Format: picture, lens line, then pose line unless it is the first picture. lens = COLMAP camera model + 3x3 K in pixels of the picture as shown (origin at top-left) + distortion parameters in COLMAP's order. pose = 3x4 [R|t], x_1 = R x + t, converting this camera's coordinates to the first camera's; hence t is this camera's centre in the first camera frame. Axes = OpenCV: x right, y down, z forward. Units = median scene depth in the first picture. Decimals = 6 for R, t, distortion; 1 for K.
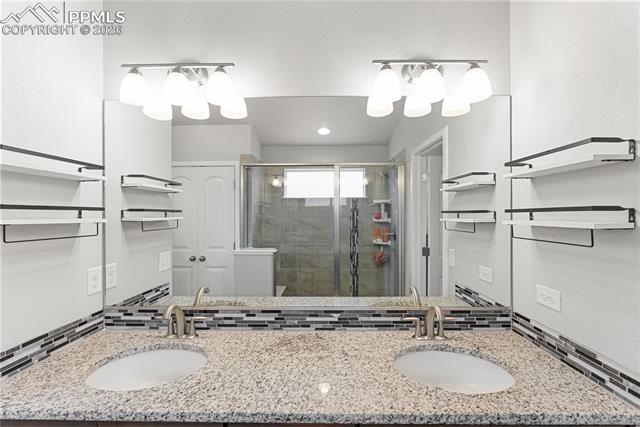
lens RADIAL K [[280.5, 0, 321.4], [0, 280.5, 215.5], [0, 0, 1]] dist [-0.006152, -0.000114]
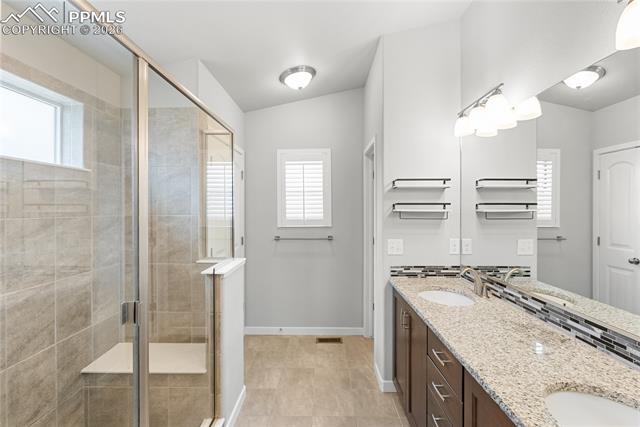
lens RADIAL K [[285.7, 0, 324.3], [0, 285.7, 212.4], [0, 0, 1]] dist [-0.002319, -0.000670]
pose [[0.020422, 0.019233, -0.999606, 0.856915], [-0.005129, 0.999804, 0.019132, -0.000202], [0.999778, 0.004736, 0.020517, 0.183788]]
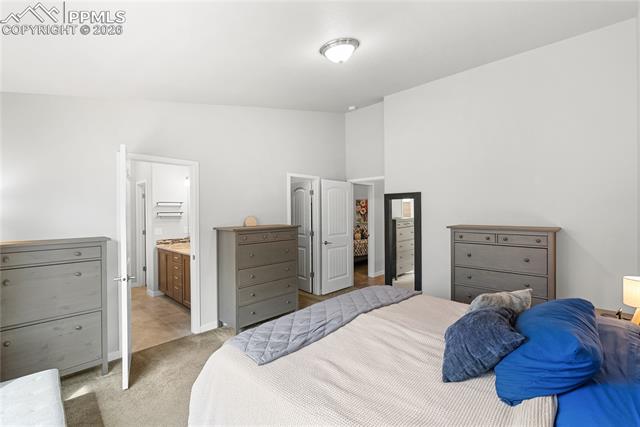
lens RADIAL K [[280.5, 0, 321.4], [0, 280.5, 215.5], [0, 0, 1]] dist [-0.006152, -0.000114]
pose [[0.724095, 0.001948, -0.689698, 3.345181], [0.001818, 0.999987, 0.004733, 0.005639], [0.689698, -0.004681, 0.724082, -0.570660]]
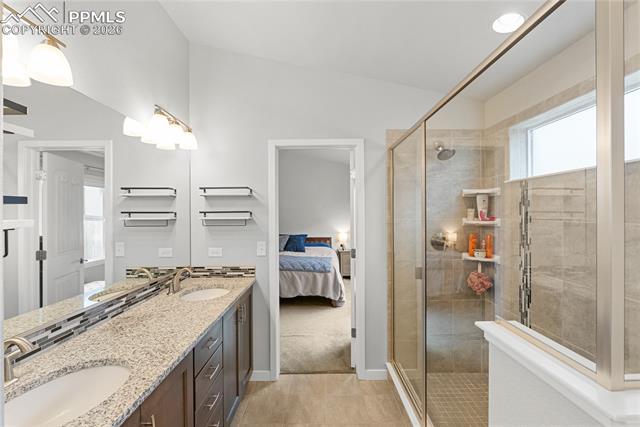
lens RADIAL K [[280.5, 0, 321.4], [0, 280.5, 215.5], [0, 0, 1]] dist [-0.006152, -0.000114]
pose [[-0.023732, -0.005223, 0.999705, -1.148228], [0.009757, 0.999938, 0.005456, 0.003094], [-0.999671, 0.009884, -0.023679, 0.188625]]
